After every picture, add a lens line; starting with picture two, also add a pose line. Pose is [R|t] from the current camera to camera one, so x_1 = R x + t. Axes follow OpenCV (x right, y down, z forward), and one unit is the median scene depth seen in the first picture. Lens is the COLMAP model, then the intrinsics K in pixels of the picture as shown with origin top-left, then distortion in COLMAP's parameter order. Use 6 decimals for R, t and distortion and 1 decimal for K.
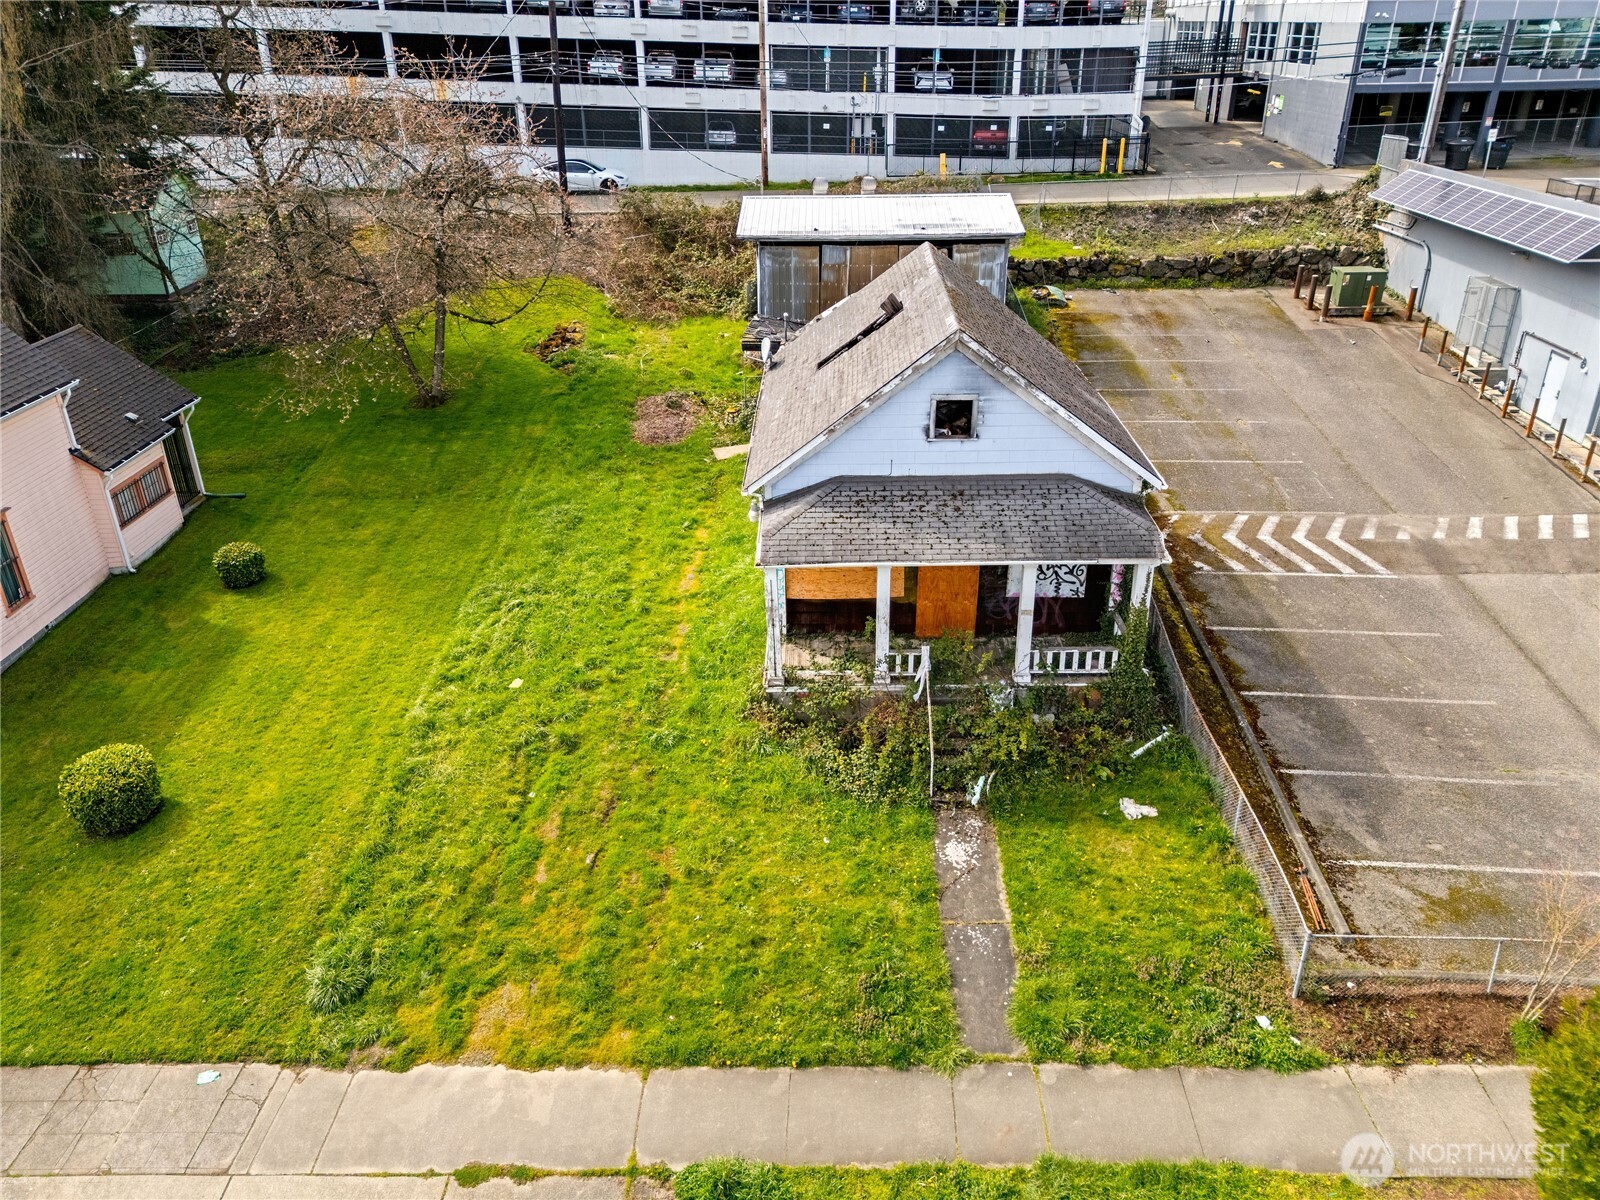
lens RADIAL K [[1172.2, 0, 806.5], [0, 1172.2, 594.0], [0, 0, 1]] dist [0.075718, -0.067876]
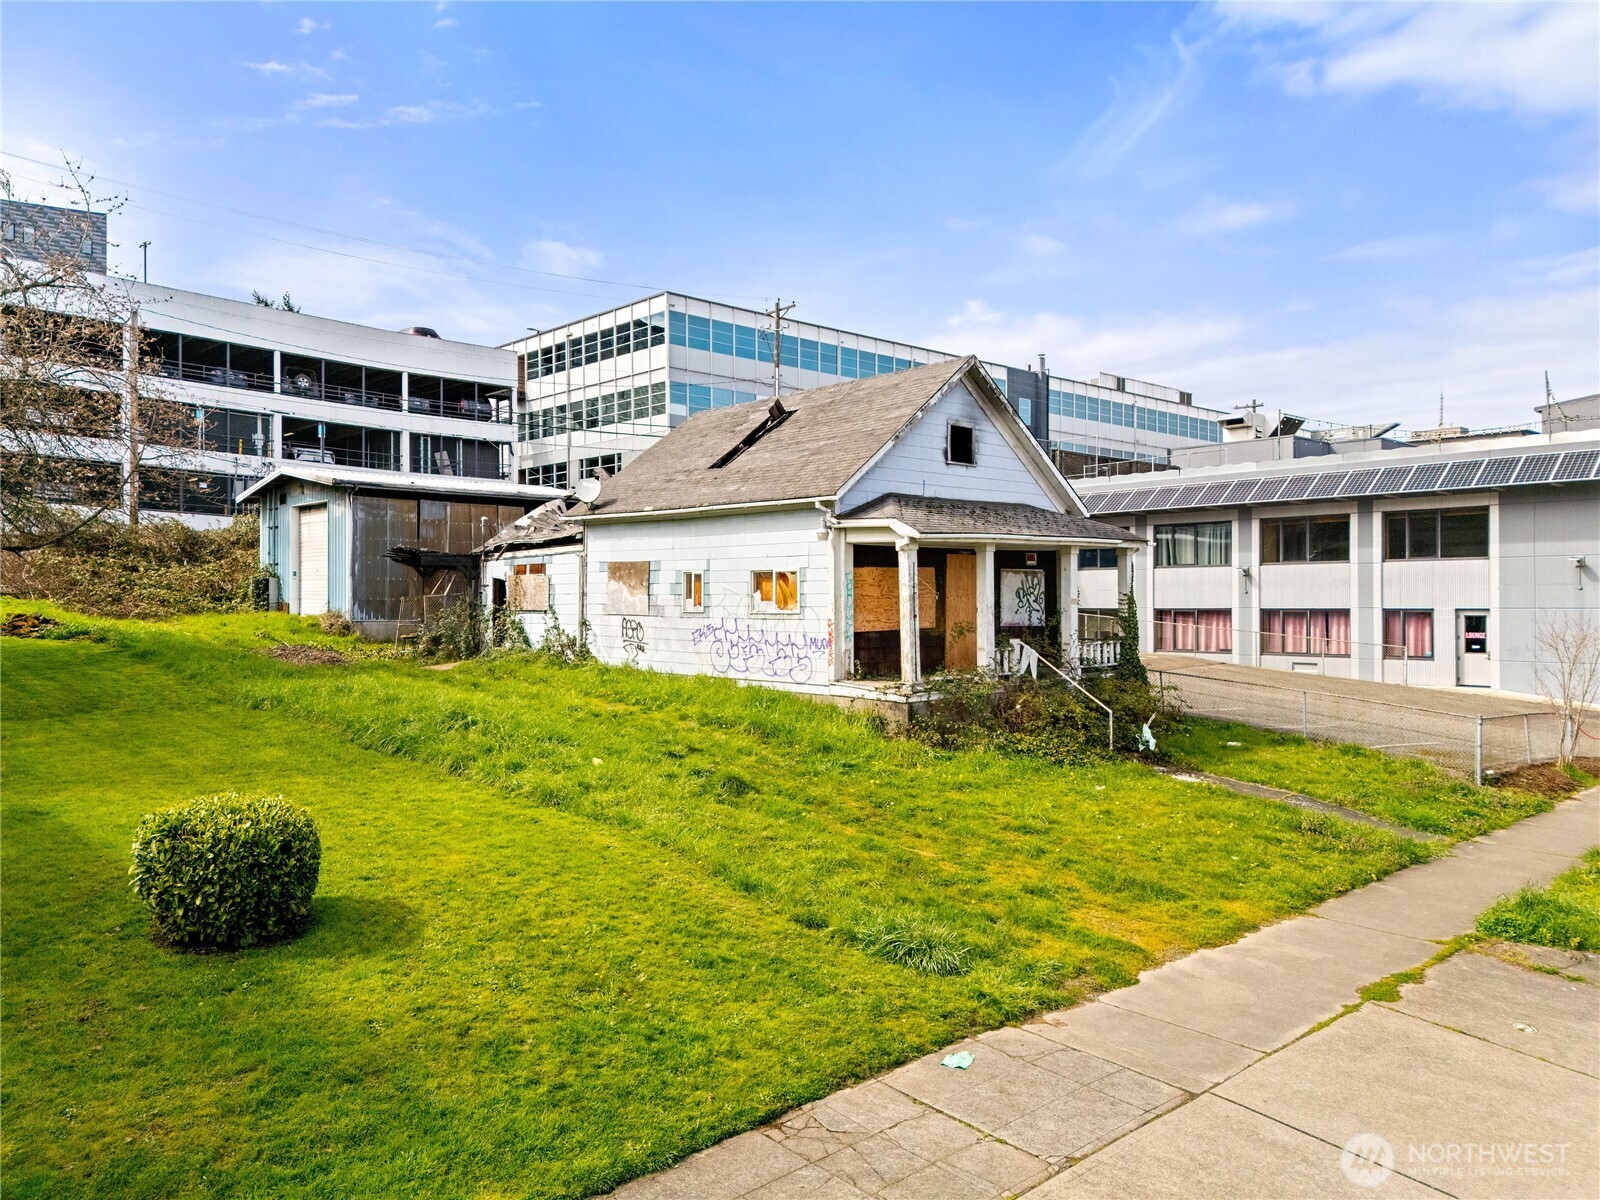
lens RADIAL K [[1172.2, 0, 806.5], [0, 1172.2, 594.0], [0, 0, 1]] dist [0.075718, -0.067876]
pose [[0.719702, 0.013251, 0.694156, -0.677283], [0.299350, 0.896186, -0.327474, 0.266175], [-0.626433, 0.443480, 0.641021, 0.428565]]
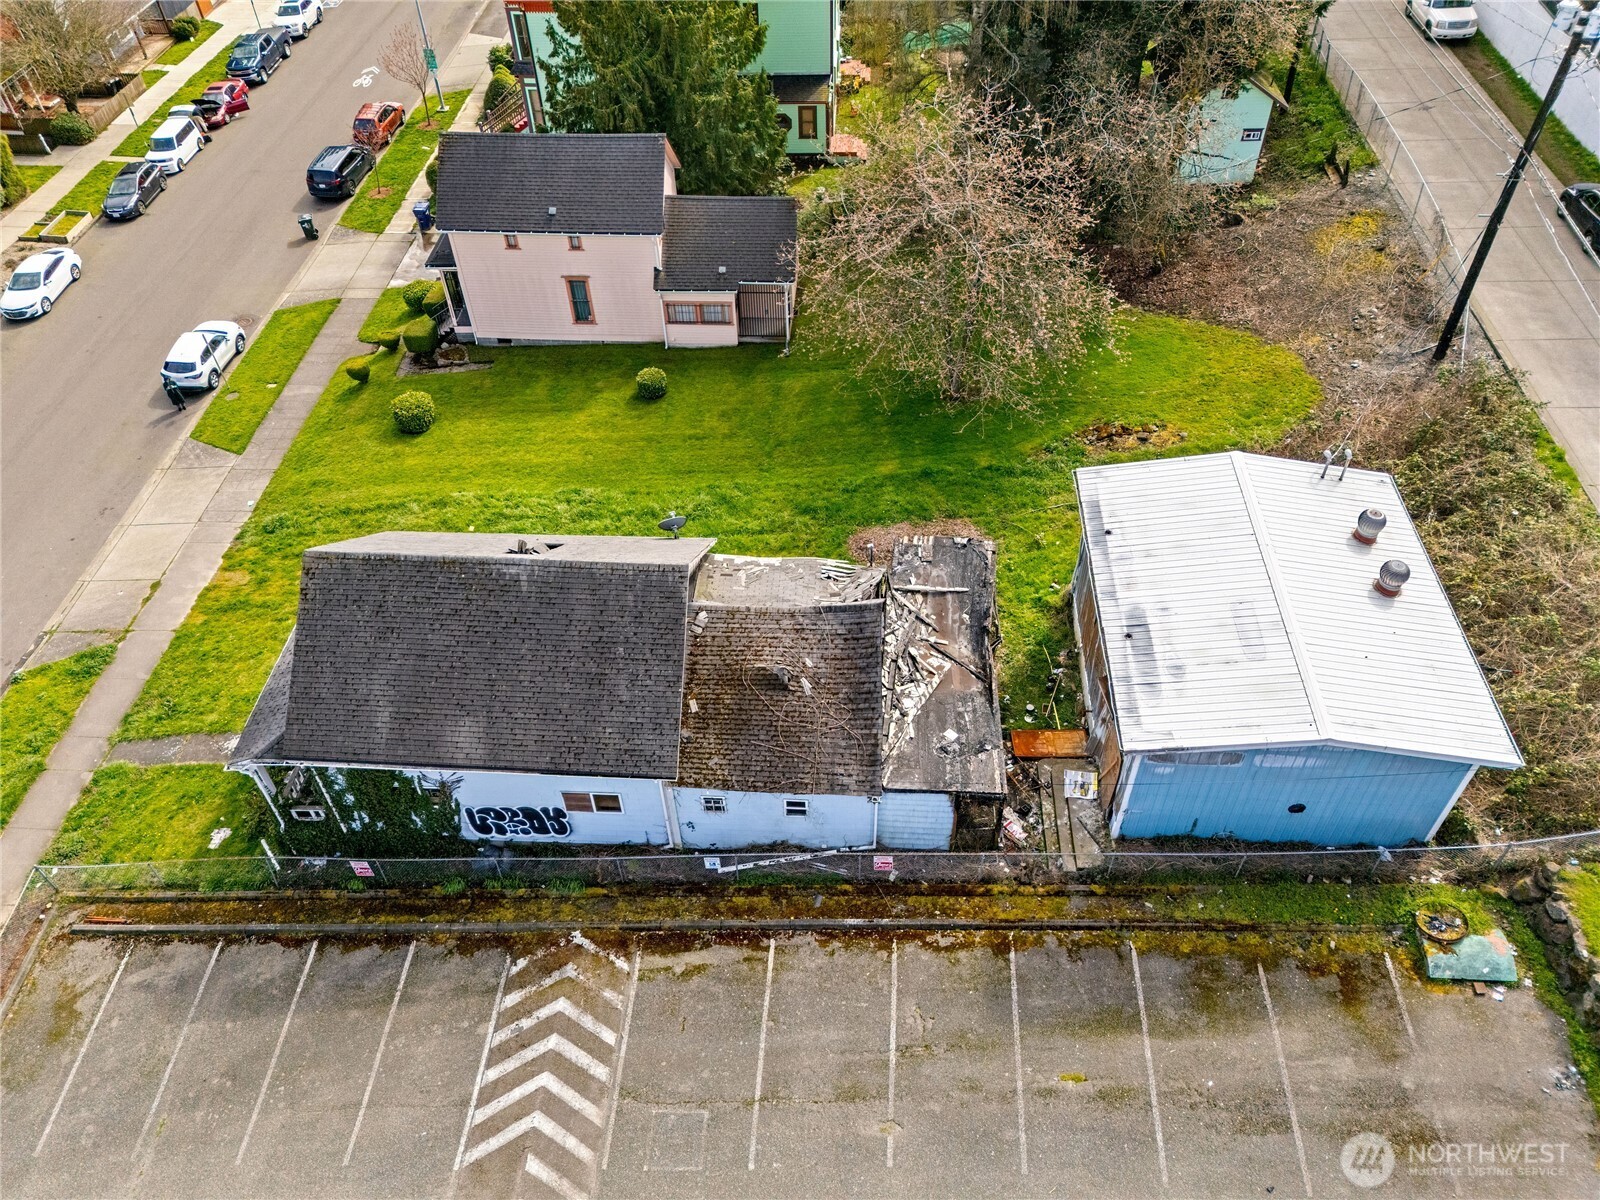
lens RADIAL K [[1172.2, 0, 806.5], [0, 1172.2, 594.0], [0, 0, 1]] dist [0.075718, -0.067876]
pose [[-0.040191, 0.722192, -0.690524, 0.952664], [-0.417590, 0.615694, 0.668236, -1.184182], [0.907746, 0.315213, 0.276835, 1.032023]]
